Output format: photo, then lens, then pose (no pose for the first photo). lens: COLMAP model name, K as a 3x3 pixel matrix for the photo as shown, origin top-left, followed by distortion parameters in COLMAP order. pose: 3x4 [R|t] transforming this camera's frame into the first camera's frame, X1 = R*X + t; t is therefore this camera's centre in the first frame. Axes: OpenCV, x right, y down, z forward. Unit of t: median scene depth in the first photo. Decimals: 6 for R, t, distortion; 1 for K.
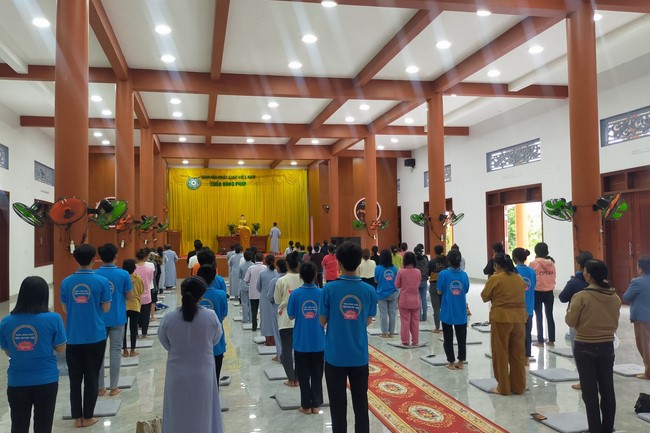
lens RADIAL K [[591.5, 0, 323.3], [0, 591.5, 229.0], [0, 0, 1]] dist [0.029135, 0.000167]
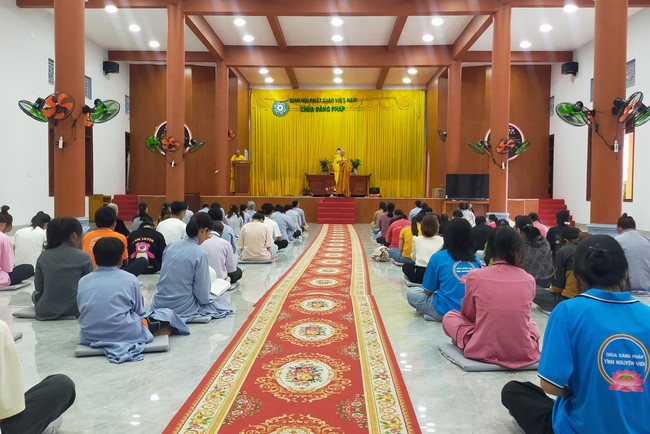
lens RADIAL K [[631.6, 0, 325.0], [0, 631.6, 217.0], [0, 0, 1]] dist [0.112446, -0.005656]
pose [[0.974808, 0.030730, -0.220919, 0.034743], [-0.020619, 0.998638, 0.047931, 0.027512], [0.222091, -0.042168, 0.974114, 0.170670]]
